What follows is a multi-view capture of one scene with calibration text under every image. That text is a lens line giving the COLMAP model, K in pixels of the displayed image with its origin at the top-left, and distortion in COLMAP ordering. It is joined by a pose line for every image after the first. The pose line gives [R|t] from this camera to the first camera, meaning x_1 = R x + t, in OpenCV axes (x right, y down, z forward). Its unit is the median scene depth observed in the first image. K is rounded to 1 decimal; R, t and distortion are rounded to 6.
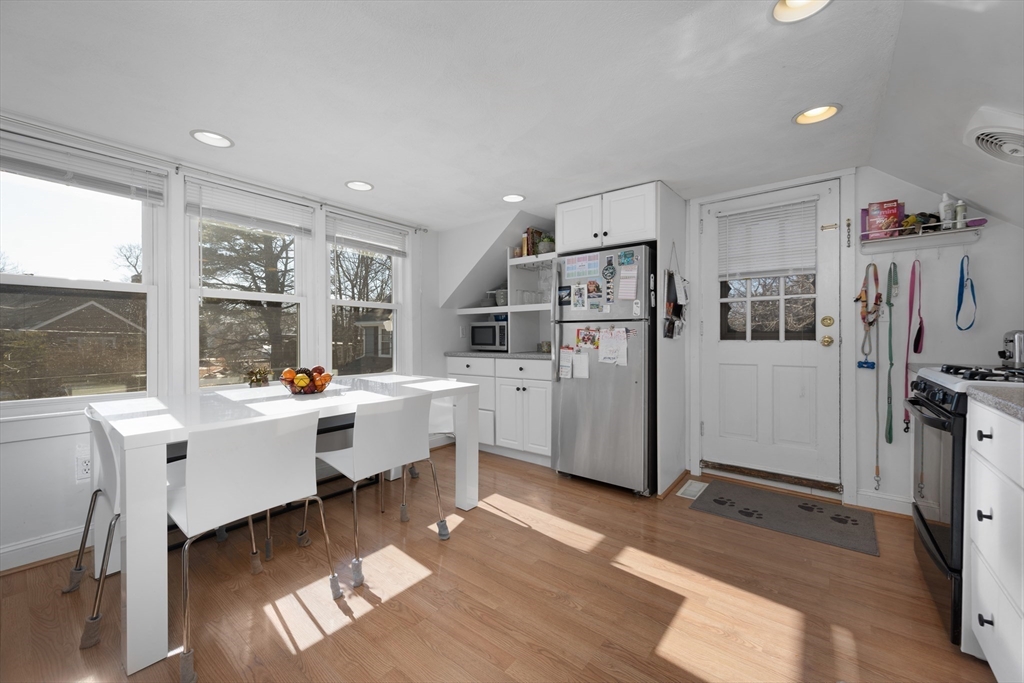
lens RADIAL K [[411.3, 0, 505.6], [0, 411.3, 337.6], [0, 0, 1]] dist [-0.003521, 0.000177]
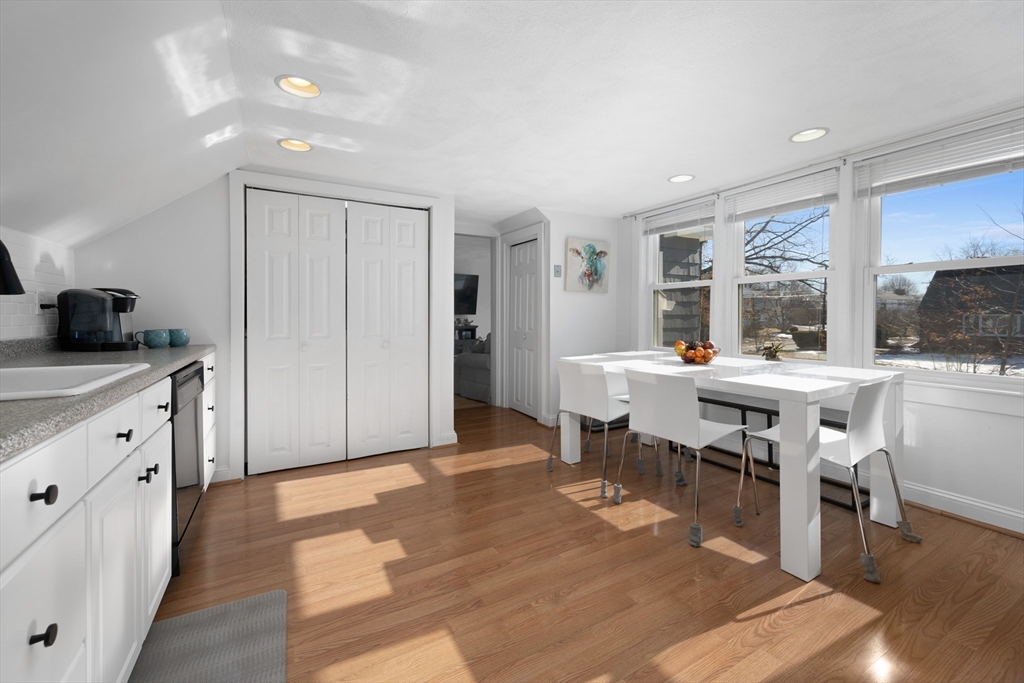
lens RADIAL K [[411.3, 0, 546.7], [0, 411.3, 321.4], [0, 0, 1]] dist [-0.003521, 0.000177]
pose [[-0.318613, 0.017607, -0.947721, 0.609212], [0.003093, 0.999841, 0.017535, -0.007177], [0.947880, 0.002656, -0.318617, 0.763028]]
